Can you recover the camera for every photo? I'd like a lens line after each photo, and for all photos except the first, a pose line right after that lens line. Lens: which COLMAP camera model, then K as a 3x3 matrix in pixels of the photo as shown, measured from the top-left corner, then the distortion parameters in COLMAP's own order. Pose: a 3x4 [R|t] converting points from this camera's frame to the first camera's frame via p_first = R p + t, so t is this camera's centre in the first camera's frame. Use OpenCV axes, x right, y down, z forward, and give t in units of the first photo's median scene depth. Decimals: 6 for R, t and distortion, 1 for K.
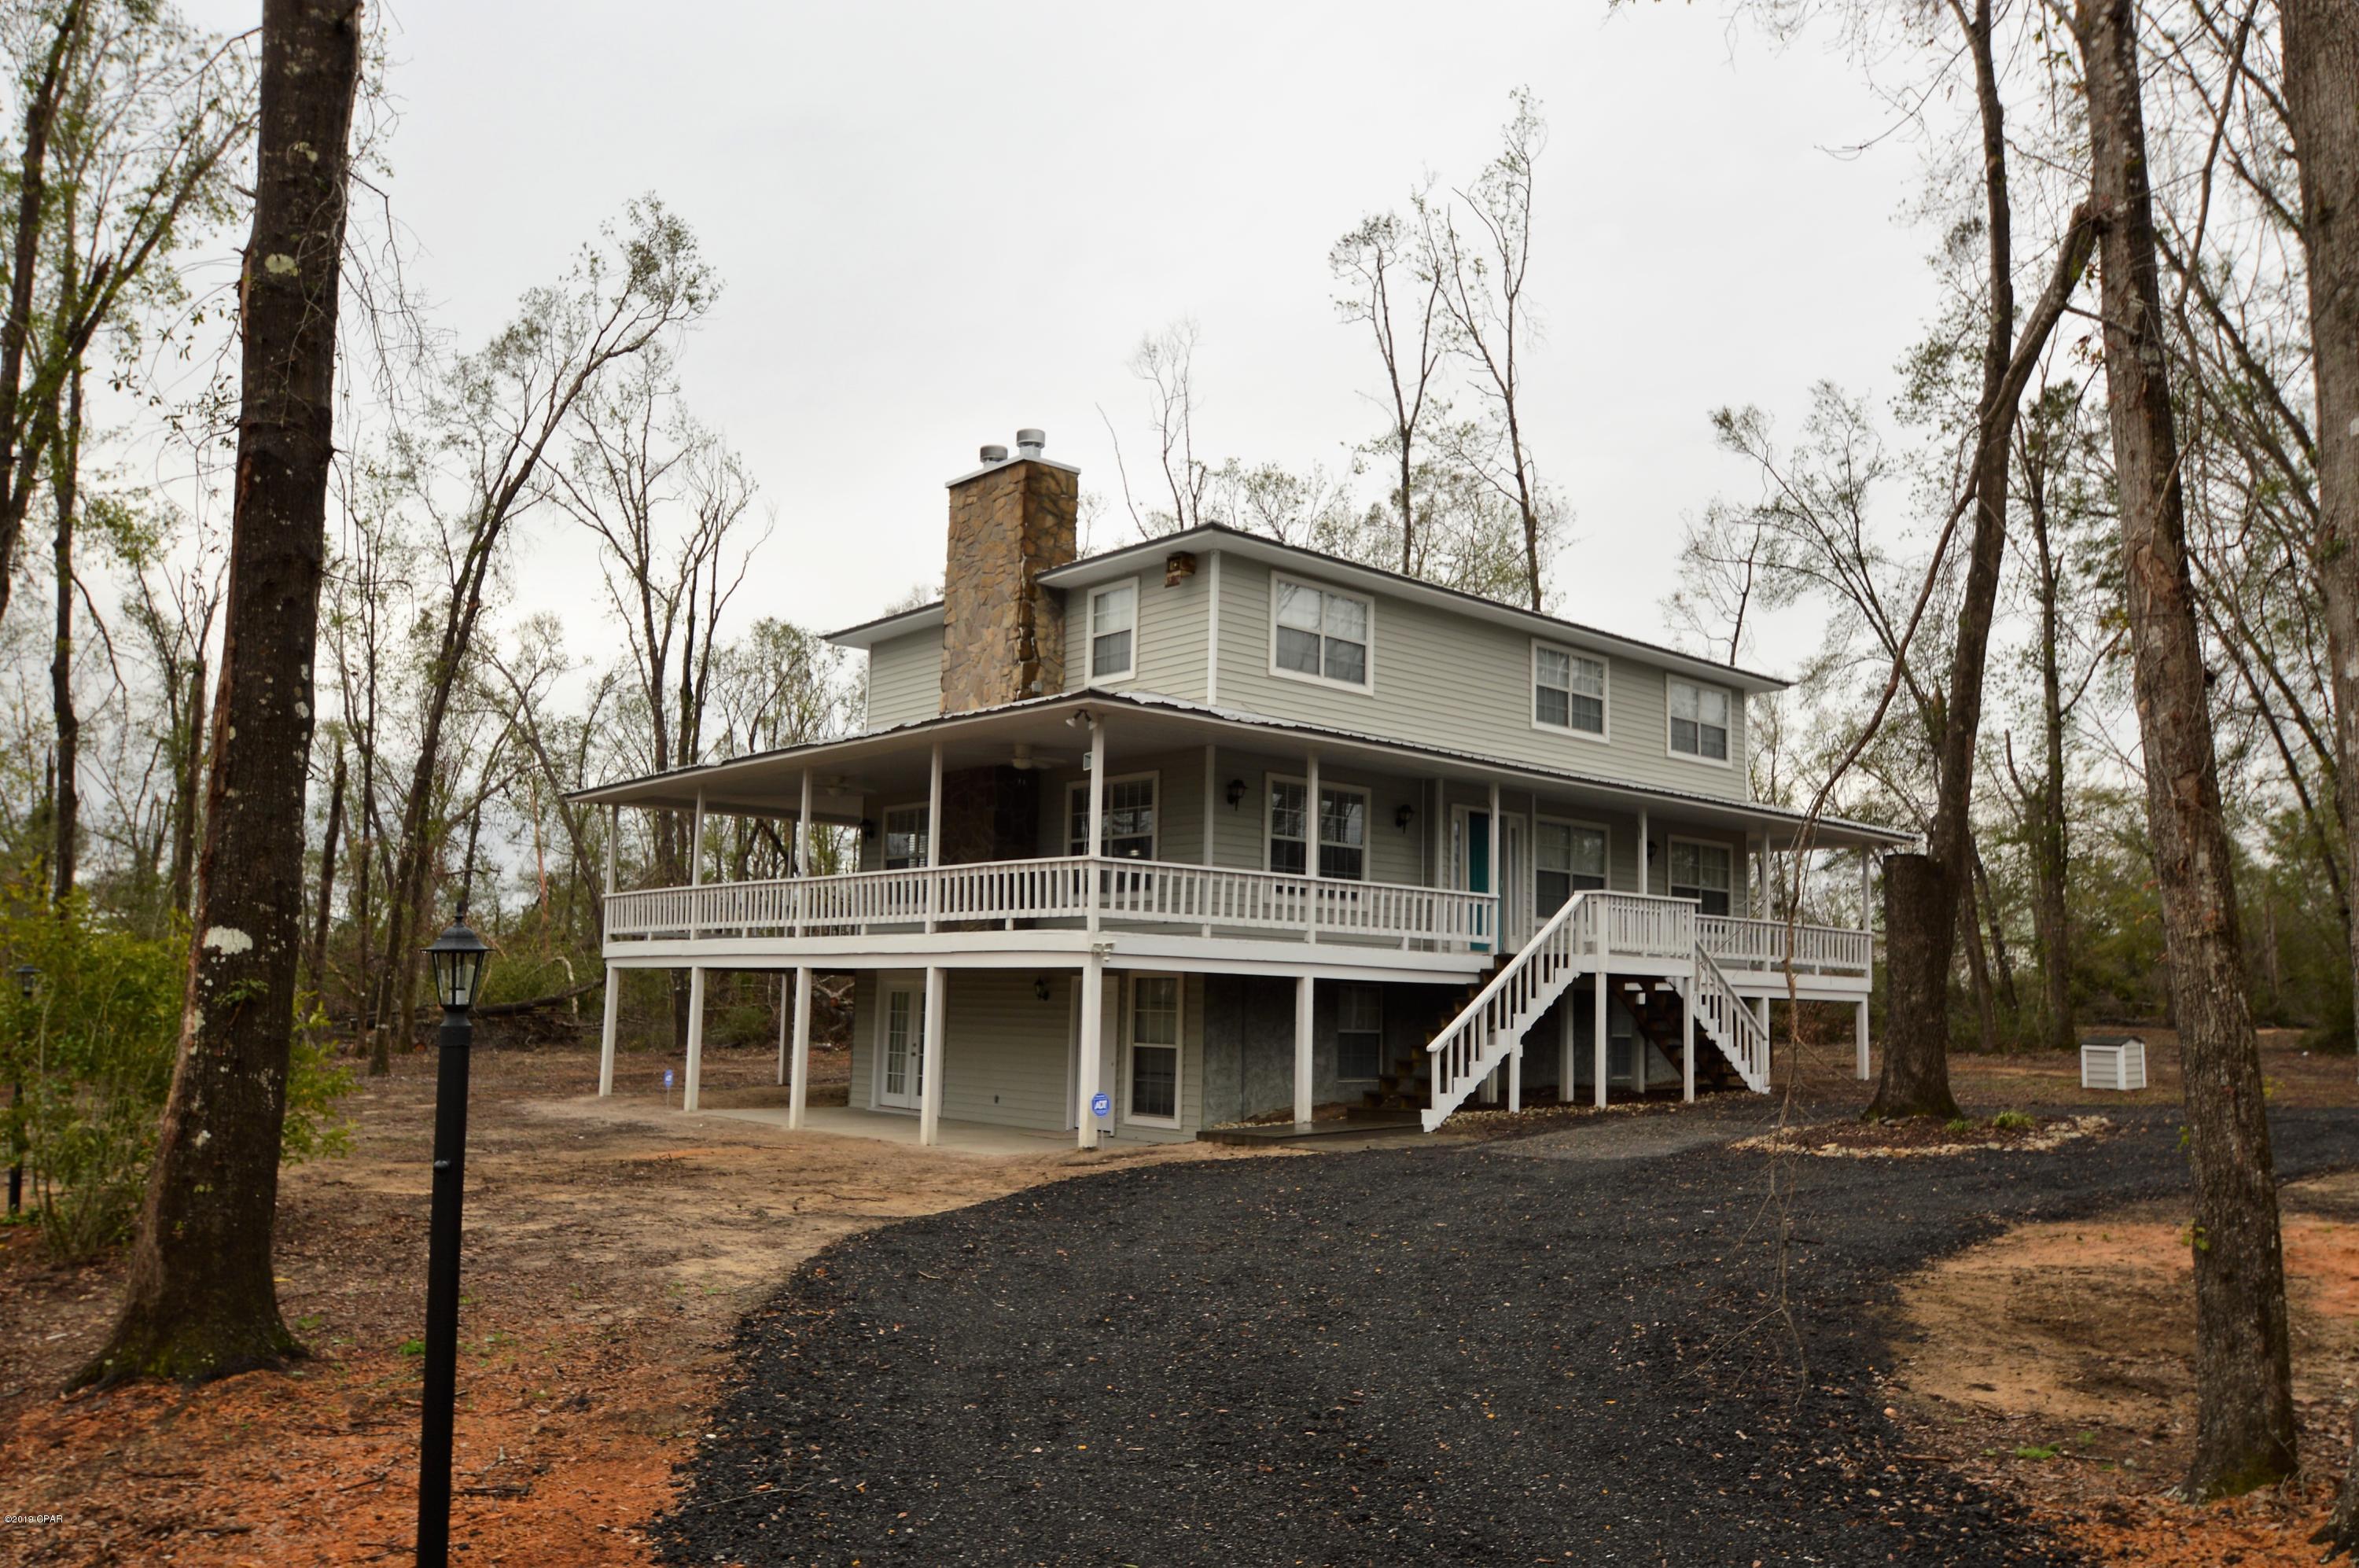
lens RADIAL K [[1732.2, 0, 1167.4], [0, 1732.2, 794.0], [0, 0, 1]] dist [-0.048634, 0.008850]
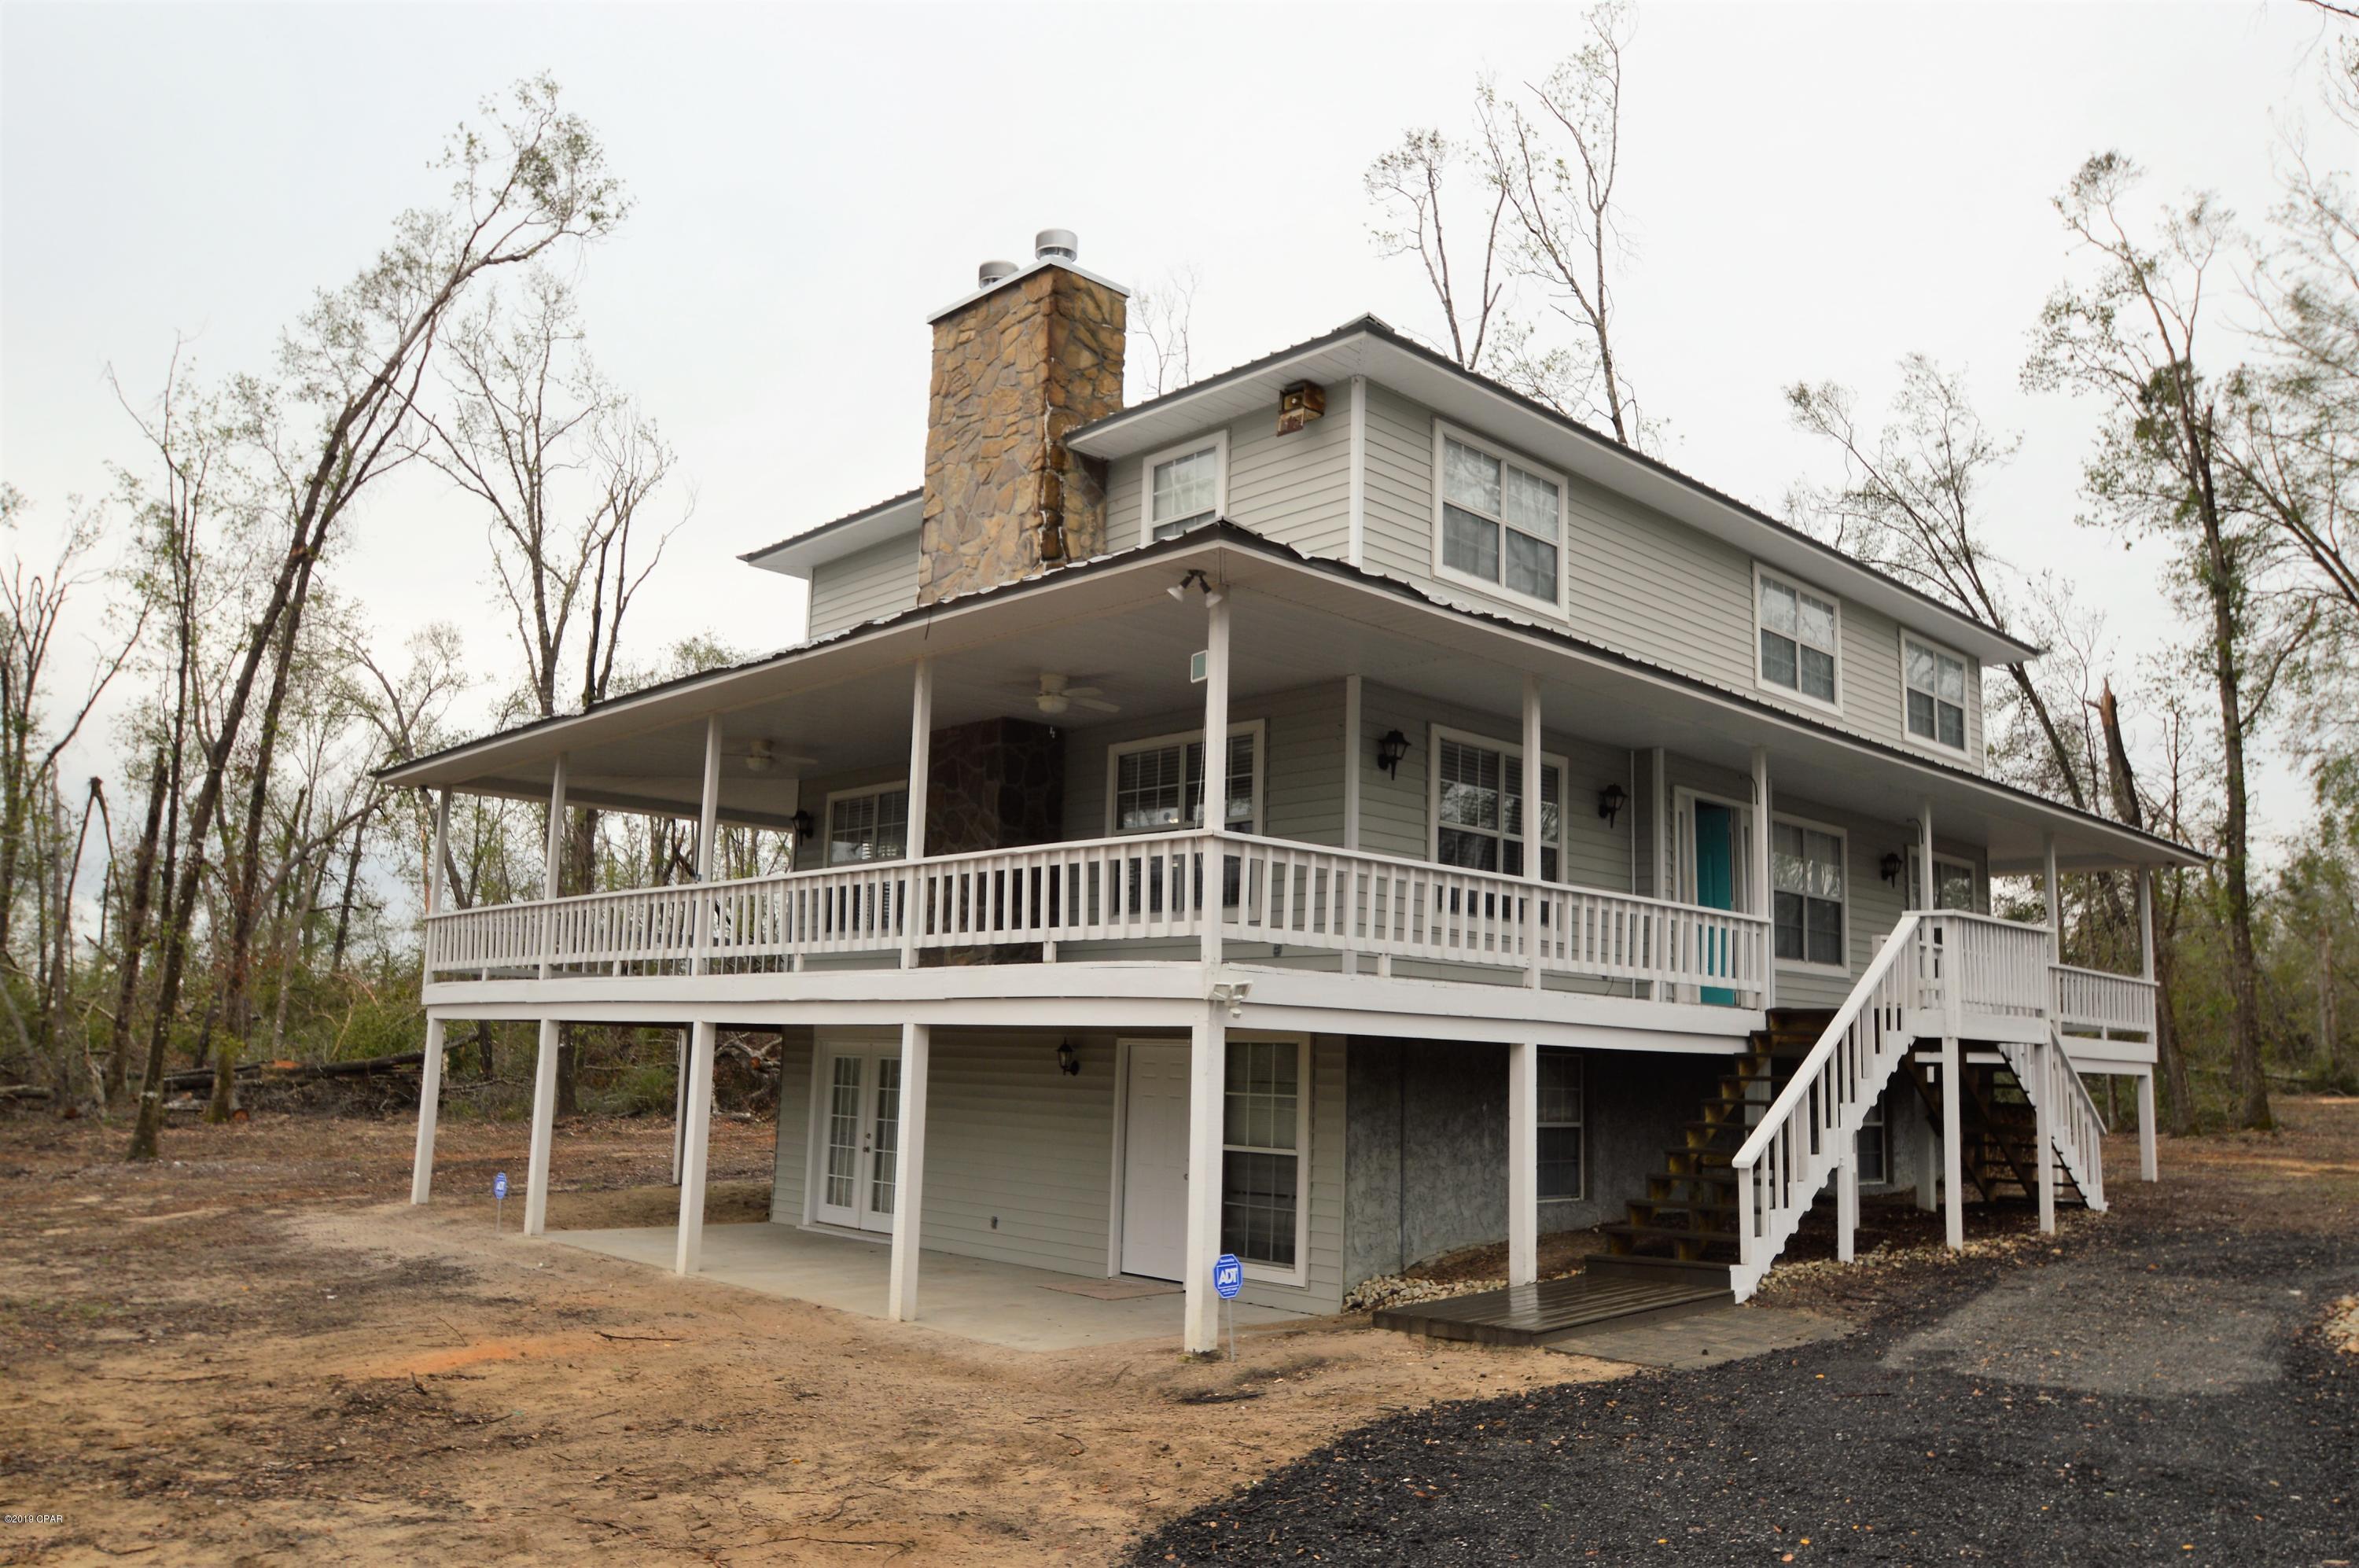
lens RADIAL K [[1723.3, 0, 1162.8], [0, 1723.3, 805.9], [0, 0, 1]] dist [-0.049258, 0.012739]
pose [[0.999204, 0.011617, 0.038173, -0.061893], [-0.010661, 0.999627, -0.025155, 0.032582], [-0.038451, 0.024728, 0.998954, 0.337084]]
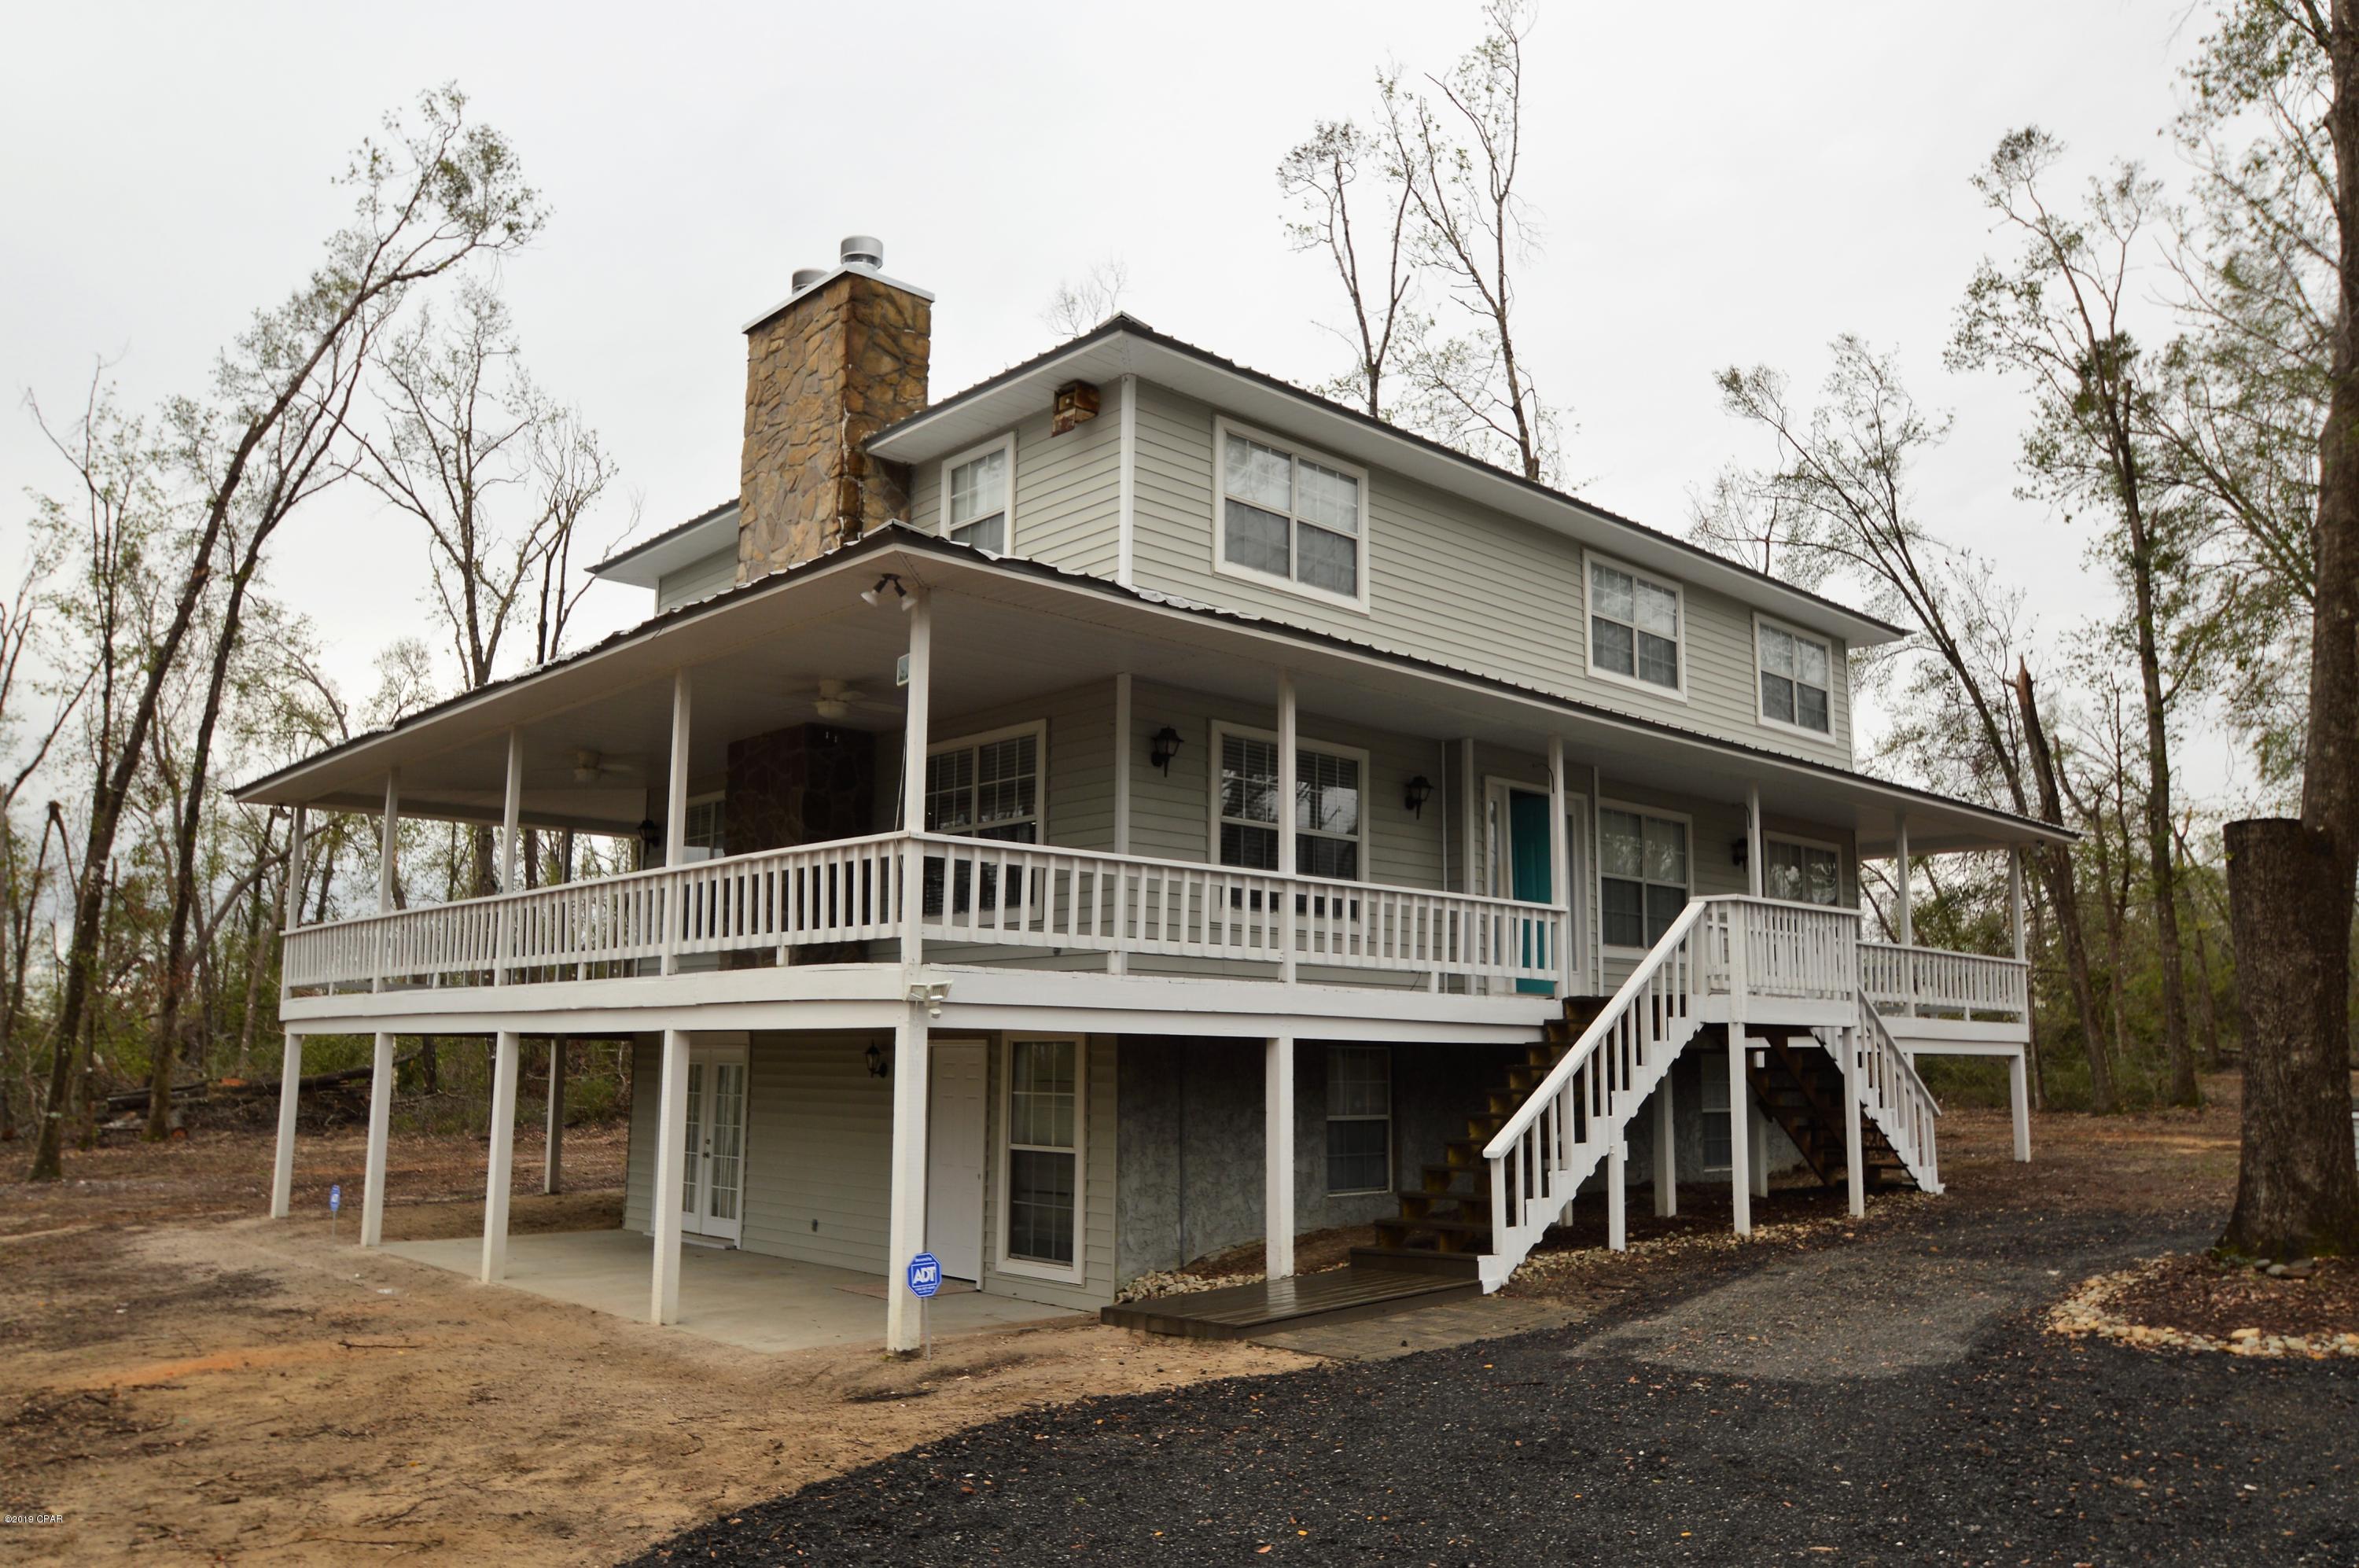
lens RADIAL K [[1723.3, 0, 1162.8], [0, 1723.3, 805.9], [0, 0, 1]] dist [-0.049258, 0.012739]
pose [[0.999453, -0.010891, 0.031227, 0.016978], [0.011659, 0.999632, -0.024489, 0.032418], [-0.030949, 0.024839, 0.999212, 0.332401]]
